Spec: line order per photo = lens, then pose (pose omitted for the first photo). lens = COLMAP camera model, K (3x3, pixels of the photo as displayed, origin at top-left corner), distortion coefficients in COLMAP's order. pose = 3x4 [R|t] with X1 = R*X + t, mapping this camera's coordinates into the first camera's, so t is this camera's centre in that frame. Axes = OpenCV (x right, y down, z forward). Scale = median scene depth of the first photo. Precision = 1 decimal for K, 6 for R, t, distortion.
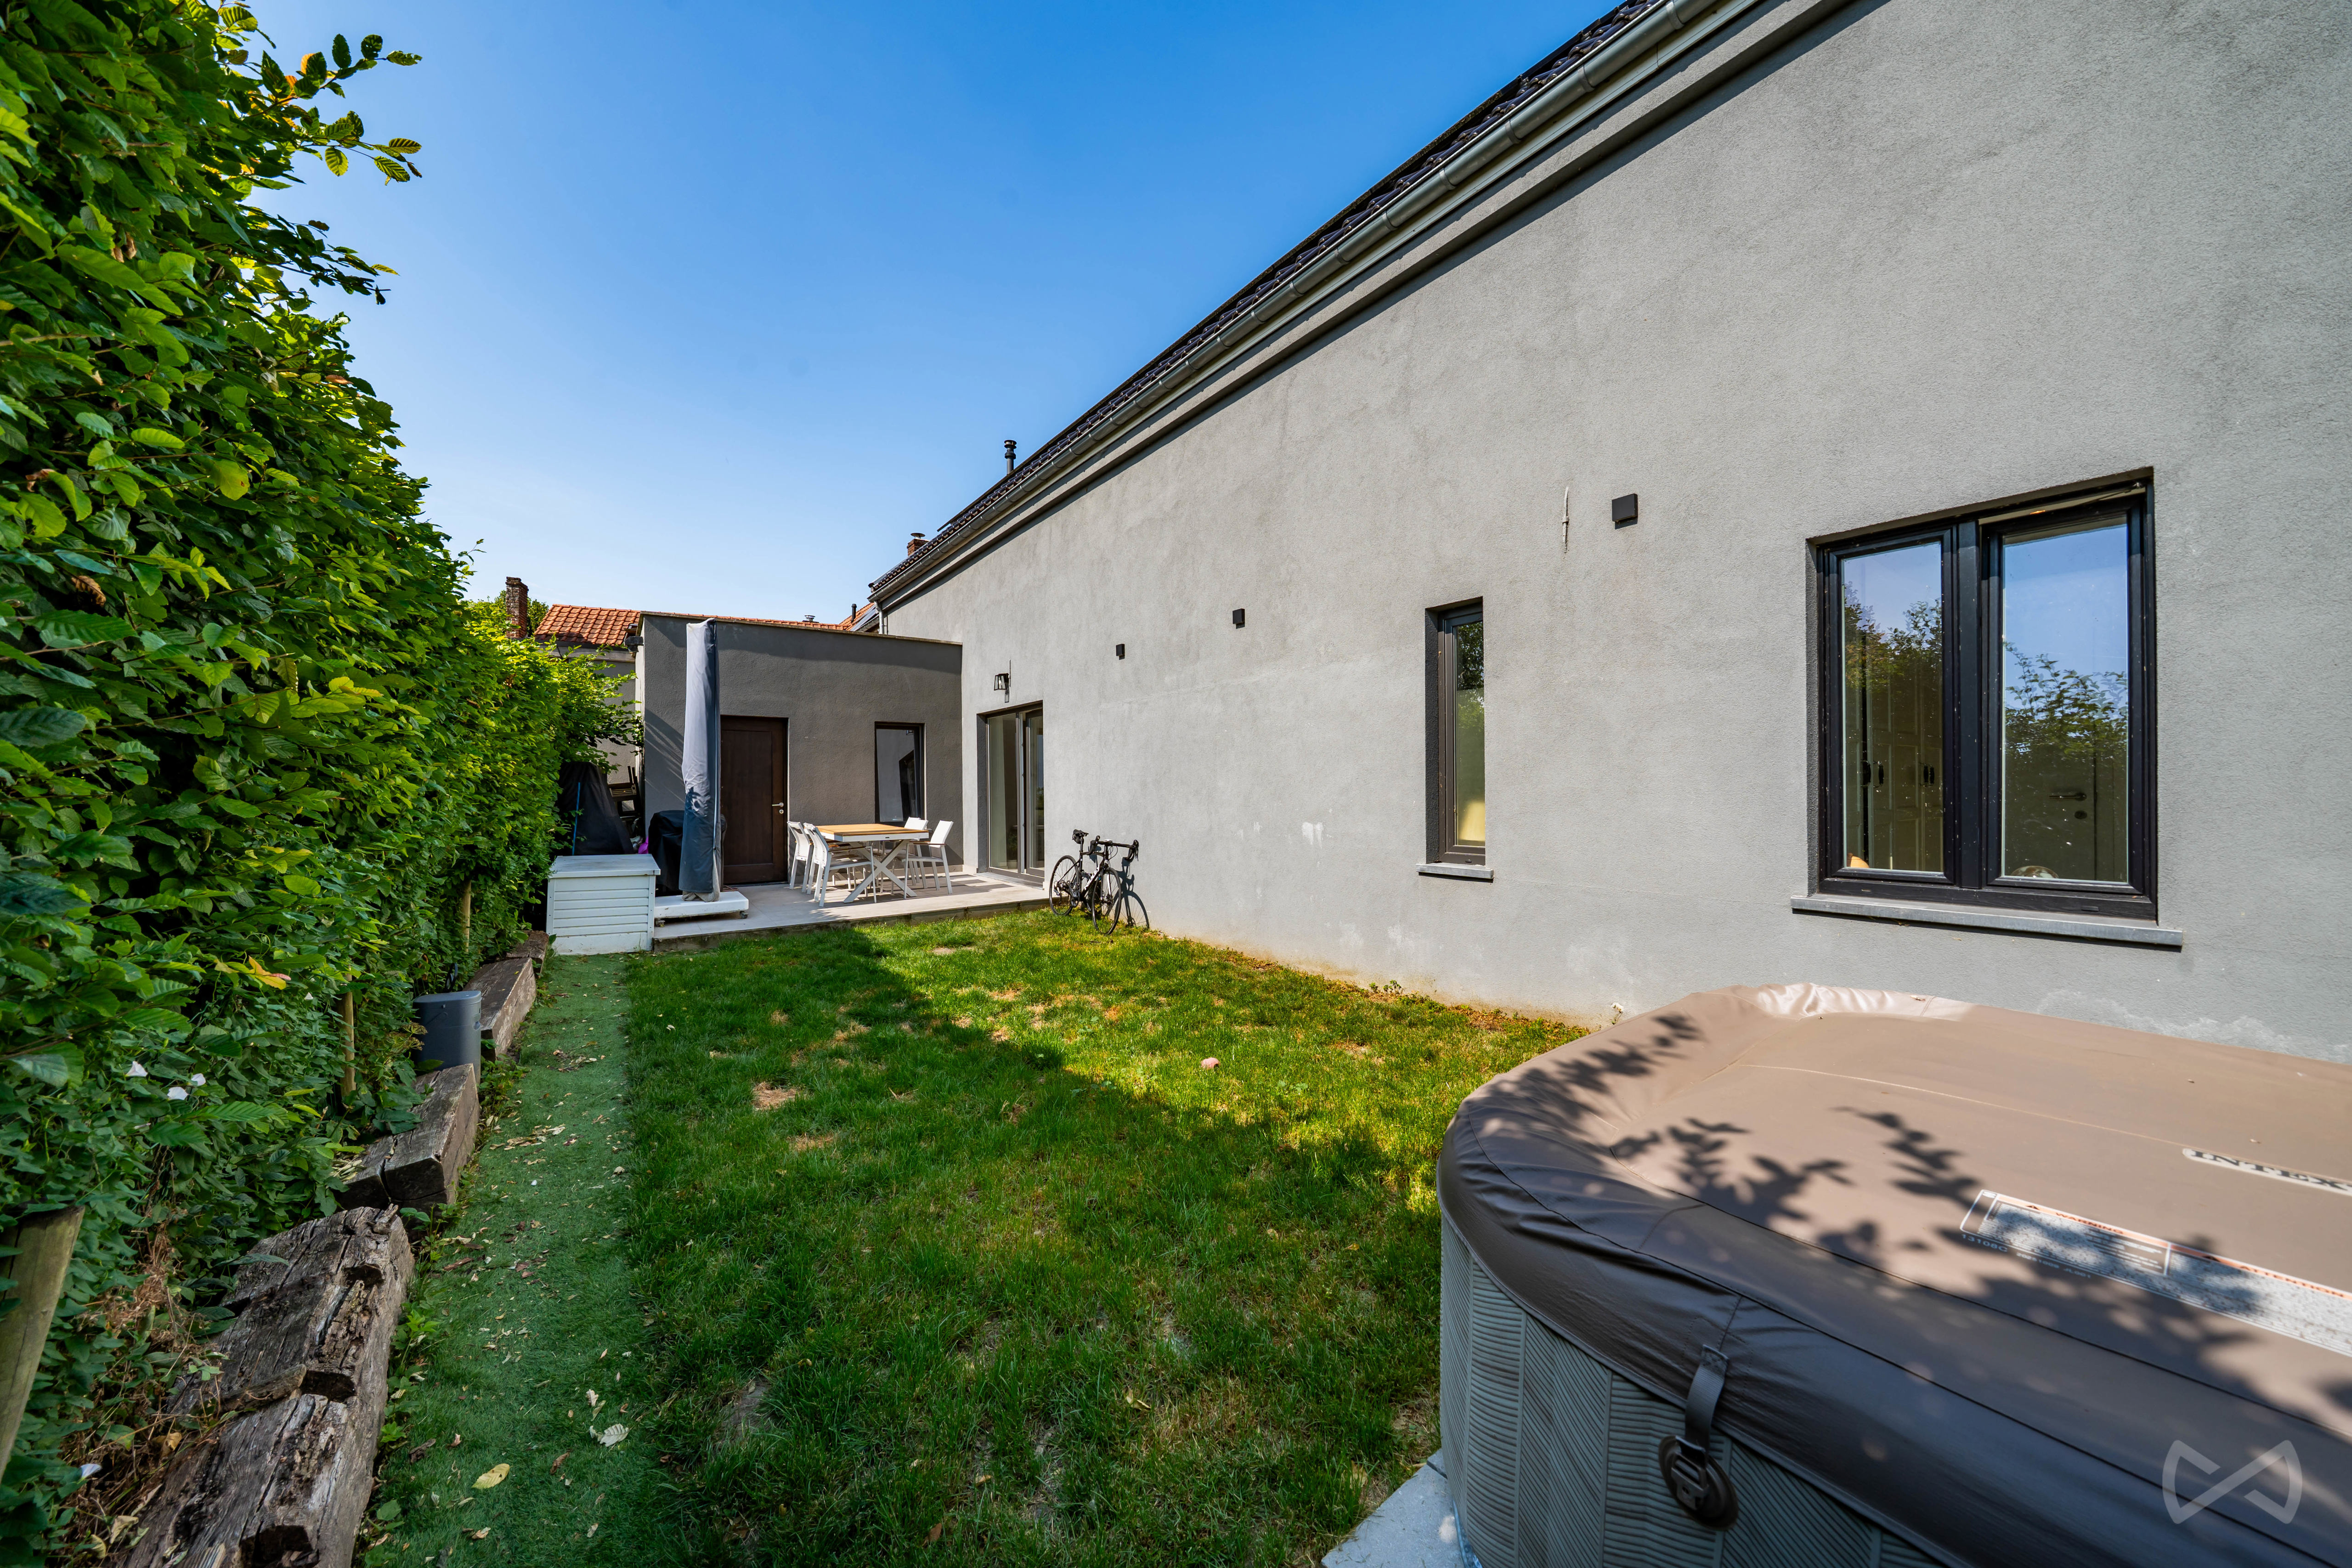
lens RADIAL K [[809.8, 0, 1176.0], [0, 809.8, 784.0], [0, 0, 1]] dist [0.000291, 0.000003]
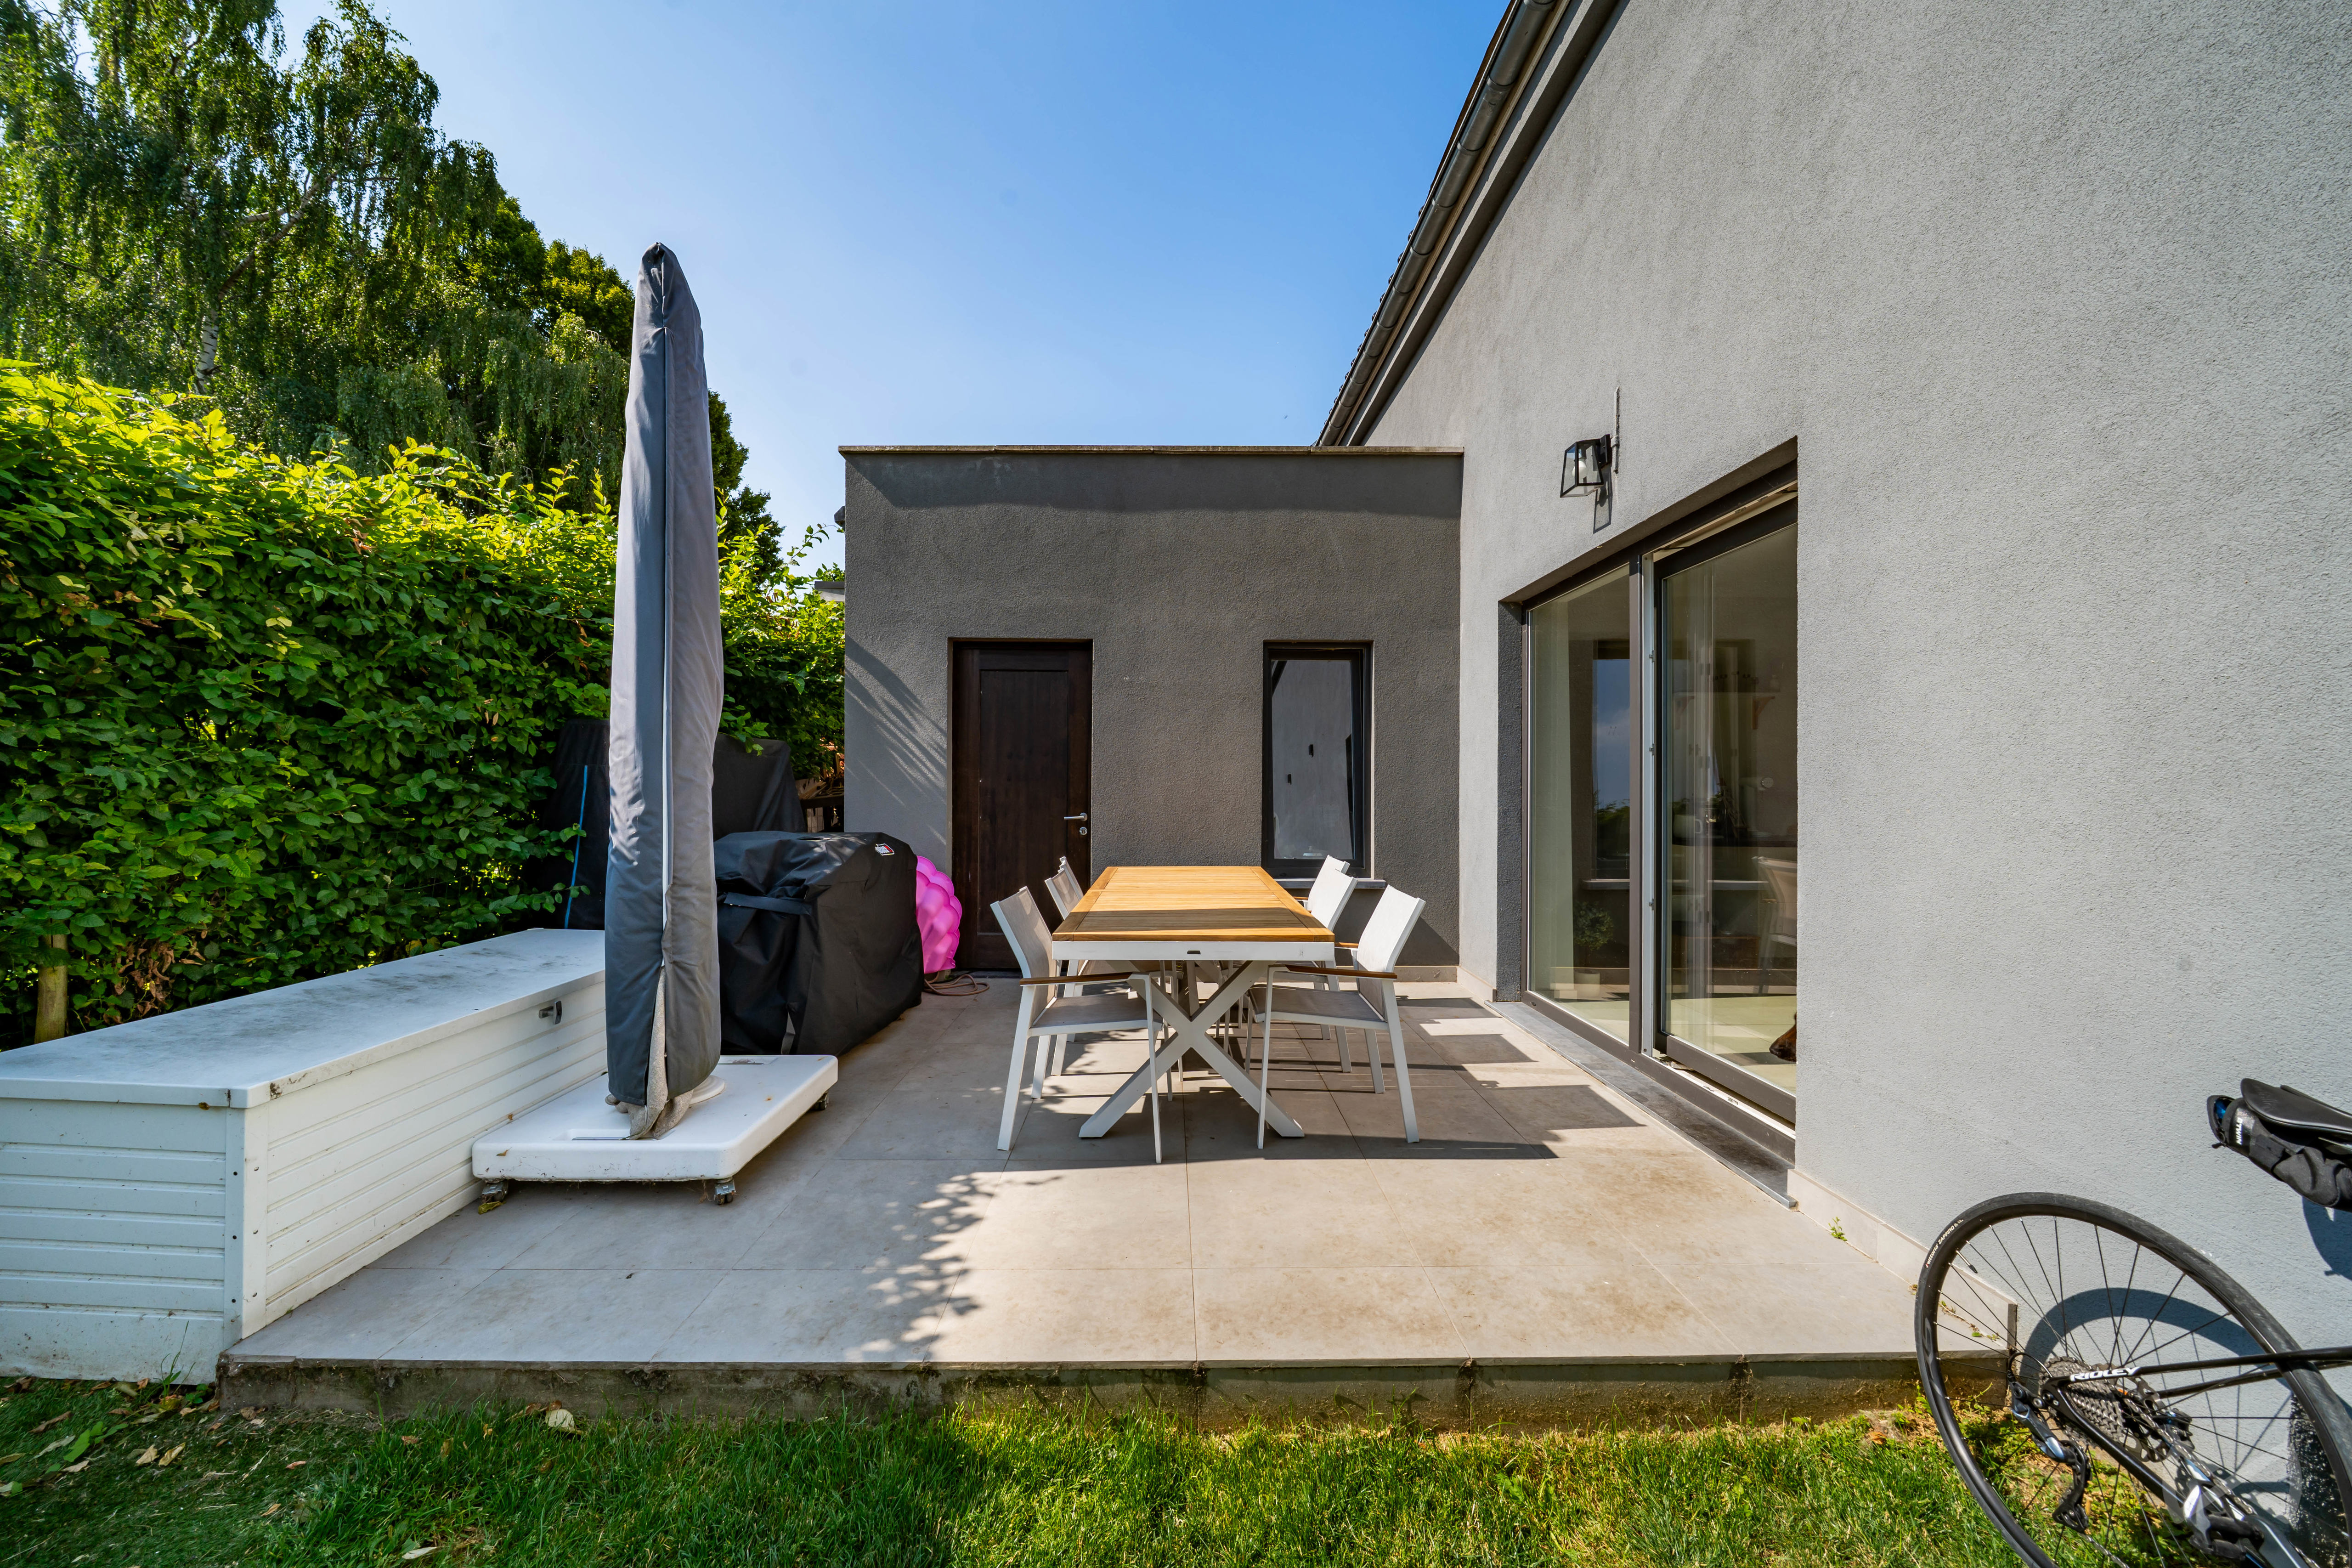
lens RADIAL K [[809.8, 0, 1176.0], [0, 809.8, 784.0], [0, 0, 1]] dist [0.000291, 0.000003]
pose [[0.822588, 0.016869, -0.568388, -0.162085], [-0.013846, 0.999858, 0.009635, -0.000497], [0.568470, -0.000056, 0.822704, 0.630923]]
